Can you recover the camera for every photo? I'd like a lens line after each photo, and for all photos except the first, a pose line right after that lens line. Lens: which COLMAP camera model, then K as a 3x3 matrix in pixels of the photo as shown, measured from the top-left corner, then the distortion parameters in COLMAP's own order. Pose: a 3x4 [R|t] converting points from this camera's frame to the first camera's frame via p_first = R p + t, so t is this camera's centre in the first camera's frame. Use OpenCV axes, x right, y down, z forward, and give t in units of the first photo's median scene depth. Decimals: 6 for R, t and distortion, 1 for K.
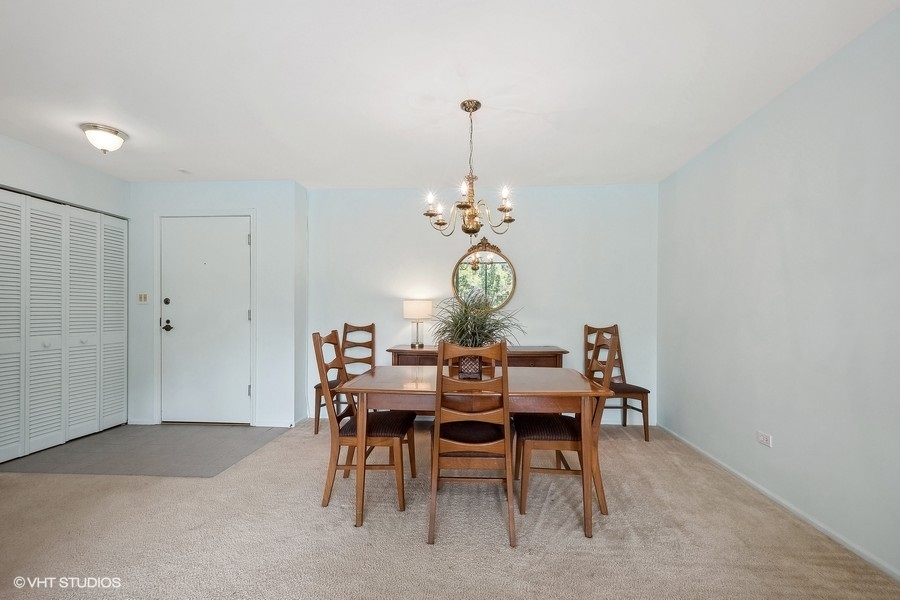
lens RADIAL K [[402.9, 0, 444.3], [0, 402.9, 313.5], [0, 0, 1]] dist [0.007625, -0.000309]
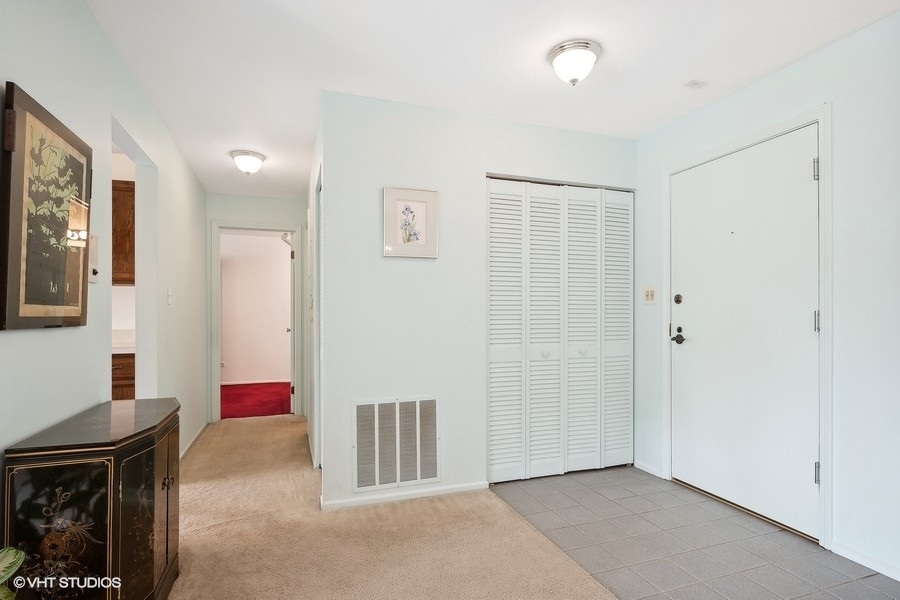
lens RADIAL K [[466.8, 0, 448.6], [0, 466.8, 314.5], [0, 0, 1]] dist [-0.002891, -0.001186]
pose [[0.413574, -0.006293, -0.910449, -0.154044], [-0.003993, 0.999954, -0.008725, 0.003691], [0.910462, 0.007244, 0.413530, 0.363647]]
